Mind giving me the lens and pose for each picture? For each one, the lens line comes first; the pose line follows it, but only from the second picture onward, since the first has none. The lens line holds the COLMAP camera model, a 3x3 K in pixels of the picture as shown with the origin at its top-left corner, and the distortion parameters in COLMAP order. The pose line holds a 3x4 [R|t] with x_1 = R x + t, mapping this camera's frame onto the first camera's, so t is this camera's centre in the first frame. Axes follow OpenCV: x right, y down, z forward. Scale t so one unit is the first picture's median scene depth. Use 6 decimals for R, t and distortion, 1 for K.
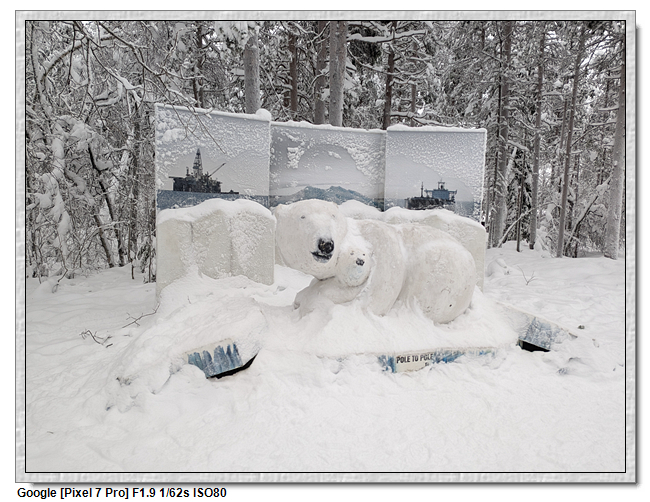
lens RADIAL K [[434.3, 0, 312.6], [0, 434.3, 252.4], [0, 0, 1]] dist [0.073573, -0.047290]
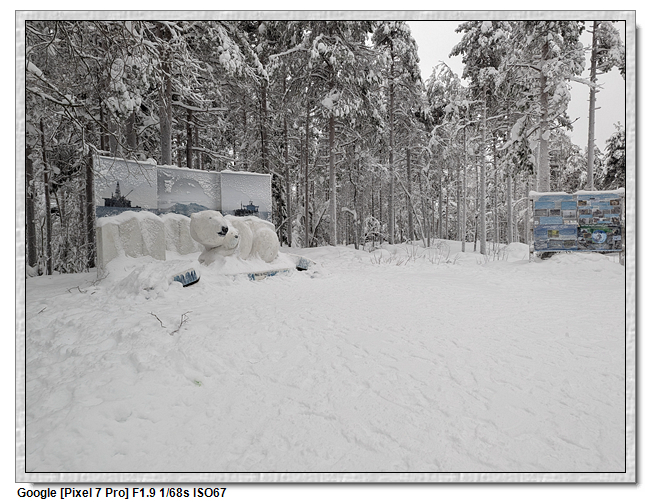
lens RADIAL K [[434.3, 0, 312.6], [0, 434.3, 252.4], [0, 0, 1]] dist [0.073573, -0.047290]
pose [[0.863295, -0.057380, 0.501427, -0.459986], [0.072484, 0.997312, -0.010669, 0.103528], [-0.499467, 0.045556, 0.865134, -0.792109]]
